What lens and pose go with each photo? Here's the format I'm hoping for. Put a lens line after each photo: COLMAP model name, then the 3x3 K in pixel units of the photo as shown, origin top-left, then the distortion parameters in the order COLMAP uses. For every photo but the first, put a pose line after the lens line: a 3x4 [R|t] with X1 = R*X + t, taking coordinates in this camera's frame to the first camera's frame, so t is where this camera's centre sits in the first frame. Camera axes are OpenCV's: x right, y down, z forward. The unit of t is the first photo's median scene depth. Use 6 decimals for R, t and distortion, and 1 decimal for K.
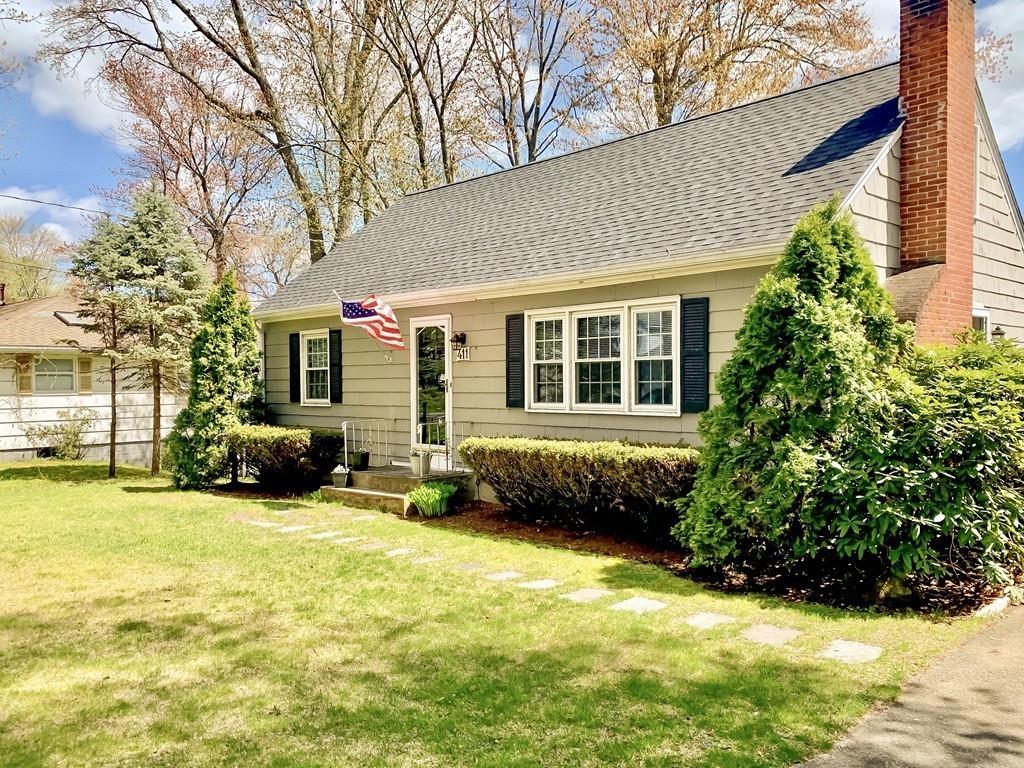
lens RADIAL K [[847.9, 0, 513.7], [0, 847.9, 391.6], [0, 0, 1]] dist [0.056187, -0.075014]
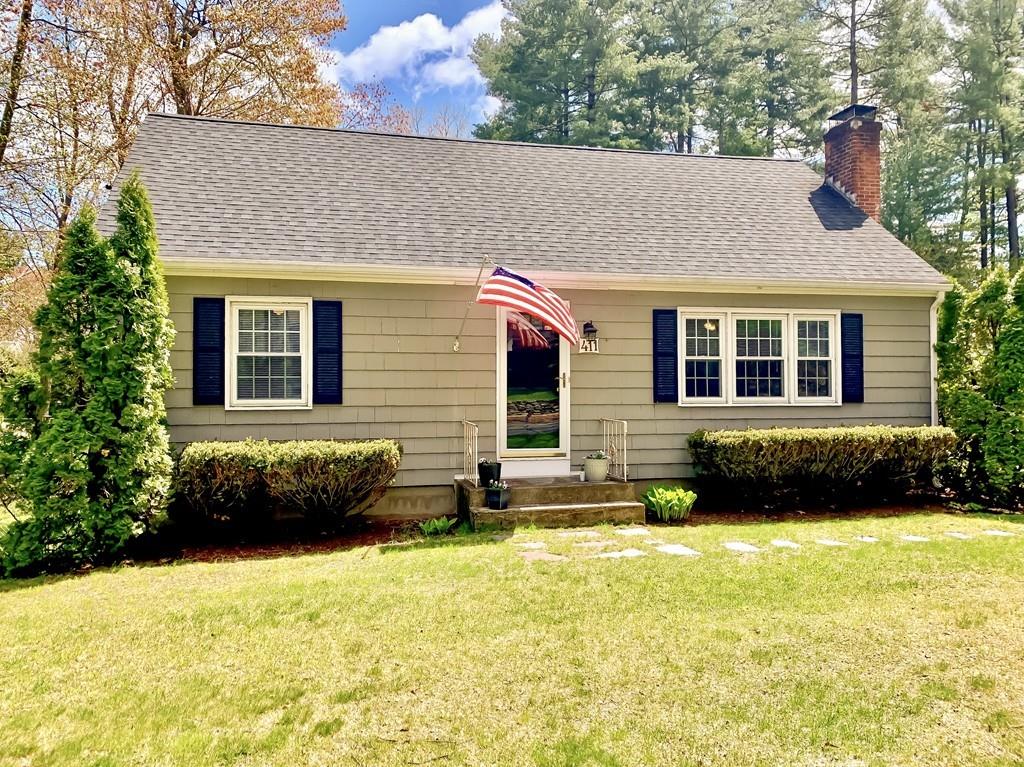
lens RADIAL K [[630.8, 0, 512.3], [0, 630.8, 383.3], [0, 0, 1]] dist [0.009998, 0.000607]
pose [[0.556698, 0.000506, 0.830715, -0.729235], [0.002088, 0.999996, -0.002008, -0.002803], [-0.830712, 0.002852, 0.556695, 0.748782]]
